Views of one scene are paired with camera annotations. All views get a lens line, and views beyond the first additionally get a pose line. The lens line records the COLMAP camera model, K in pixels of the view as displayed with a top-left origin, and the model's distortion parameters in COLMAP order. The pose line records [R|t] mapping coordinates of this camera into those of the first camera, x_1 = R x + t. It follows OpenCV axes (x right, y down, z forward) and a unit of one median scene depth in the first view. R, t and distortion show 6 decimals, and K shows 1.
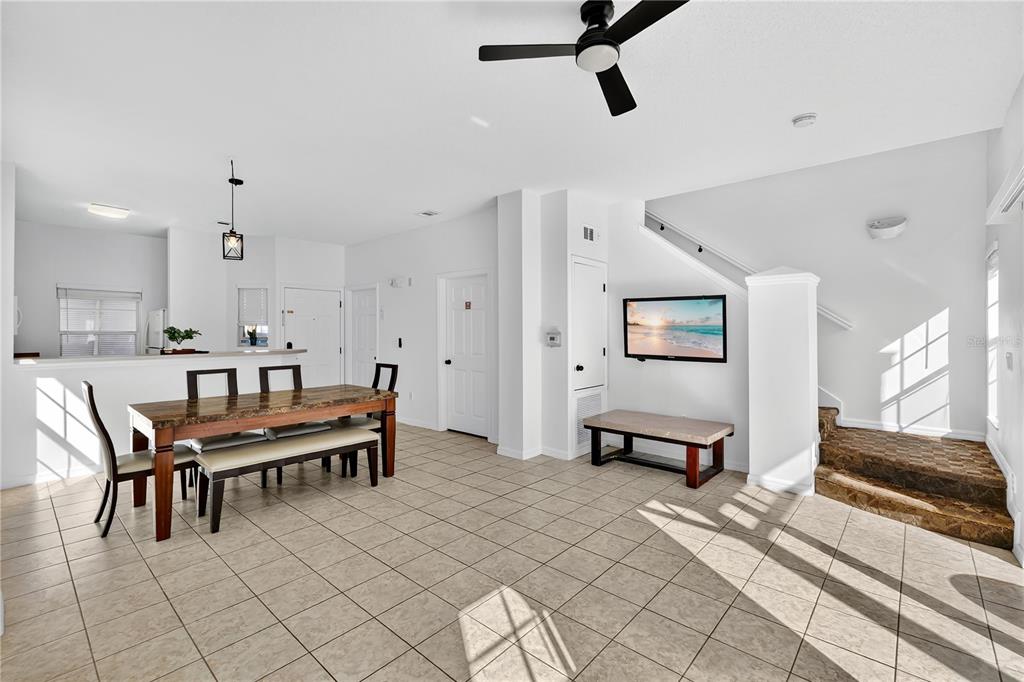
lens RADIAL K [[458.3, 0, 506.4], [0, 458.3, 330.8], [0, 0, 1]] dist [0.011445, -0.003337]
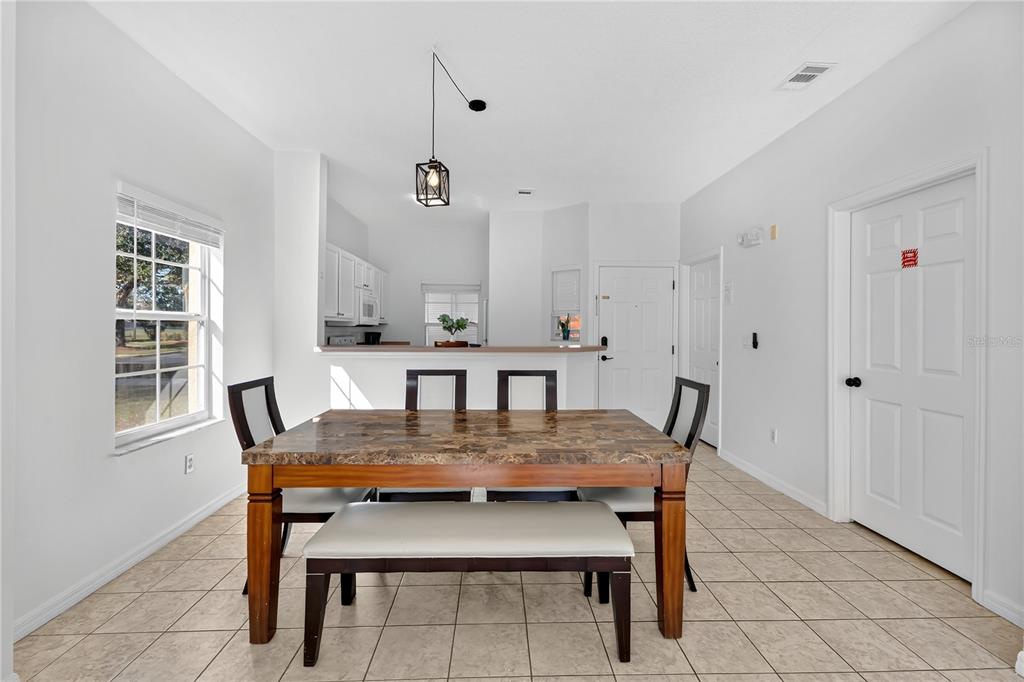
lens RADIAL K [[458.3, 0, 506.6], [0, 458.3, 333.1], [0, 0, 1]] dist [0.011445, -0.003337]
pose [[0.693785, 0.010409, -0.720106, -0.038789], [-0.003167, 0.999930, 0.011403, 0.014885], [0.720175, -0.005631, 0.693770, 0.488762]]
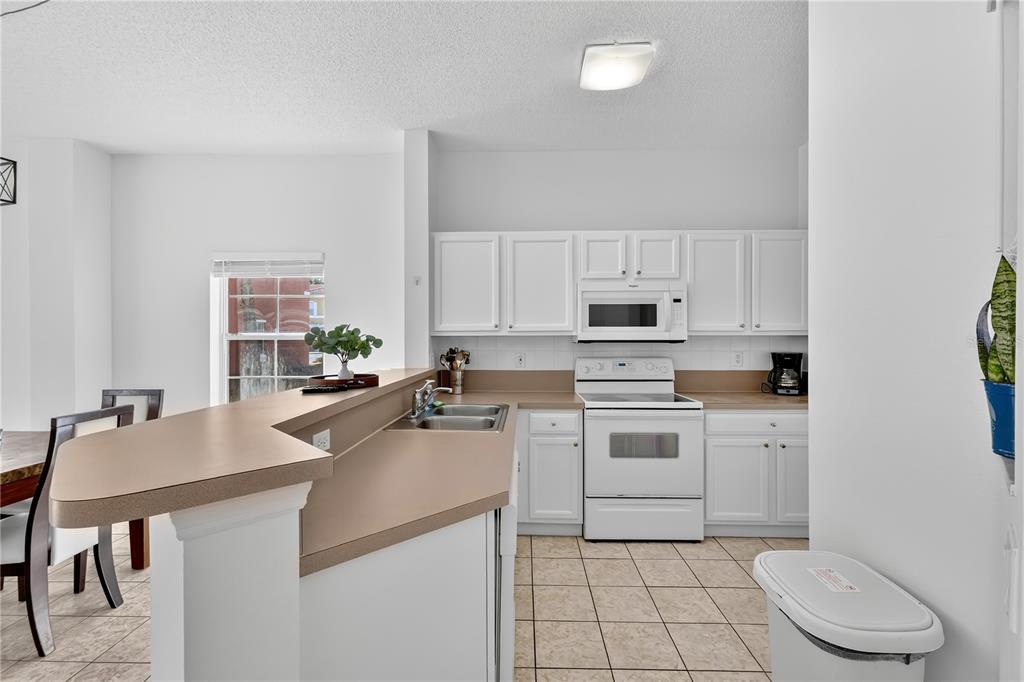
lens RADIAL K [[458.3, 0, 511.4], [0, 458.3, 337.2], [0, 0, 1]] dist [0.011445, -0.003337]
pose [[-0.756612, 0.010033, -0.653787, -0.543243], [0.005371, 0.999944, 0.009129, -0.002990], [0.653842, 0.003396, -0.756624, 1.420741]]
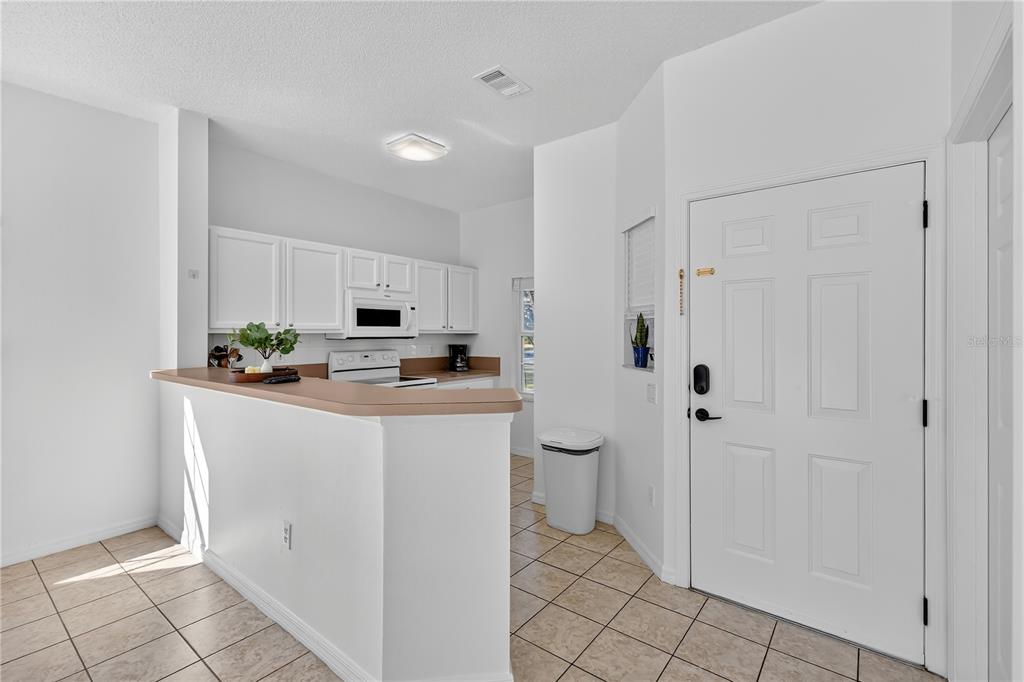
lens RADIAL K [[458.3, 0, 504.8], [0, 458.3, 337.3], [0, 0, 1]] dist [0.011445, -0.003337]
pose [[0.069198, 0.008099, -0.997570, -0.220163], [0.002735, 0.999962, 0.008308, 0.002552], [0.997599, -0.003303, 0.069173, 1.202321]]
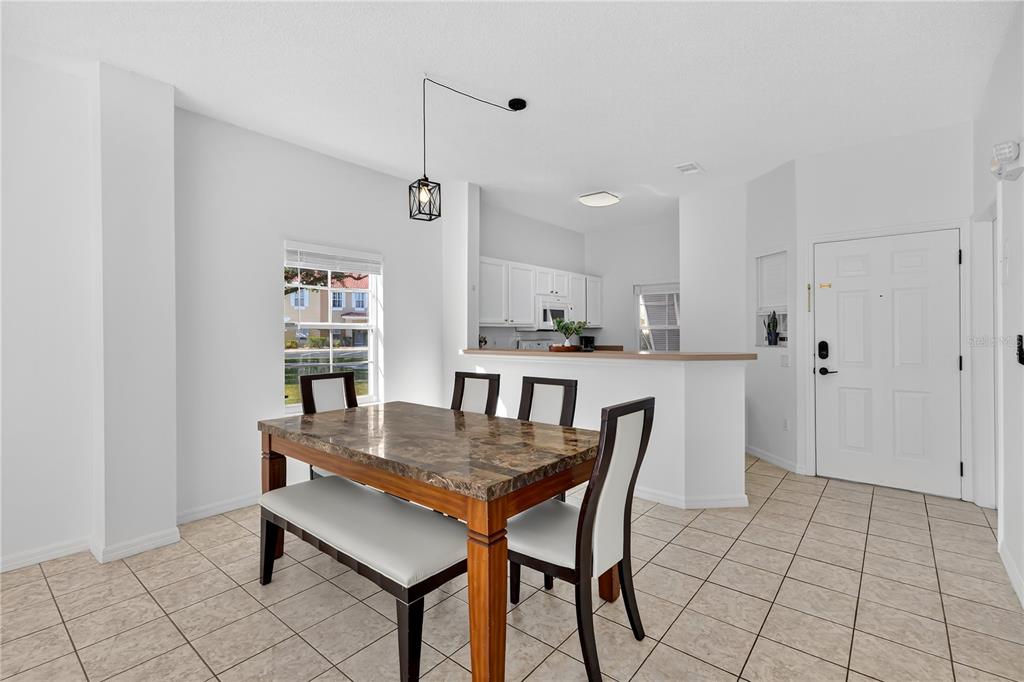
lens RADIAL K [[458.3, 0, 510.7], [0, 458.3, 335.4], [0, 0, 1]] dist [0.011445, -0.003337]
pose [[0.050396, 0.005260, -0.998715, 0.091855], [0.009184, 0.999941, 0.005730, 0.015798], [0.998687, -0.009461, 0.050345, 0.855279]]
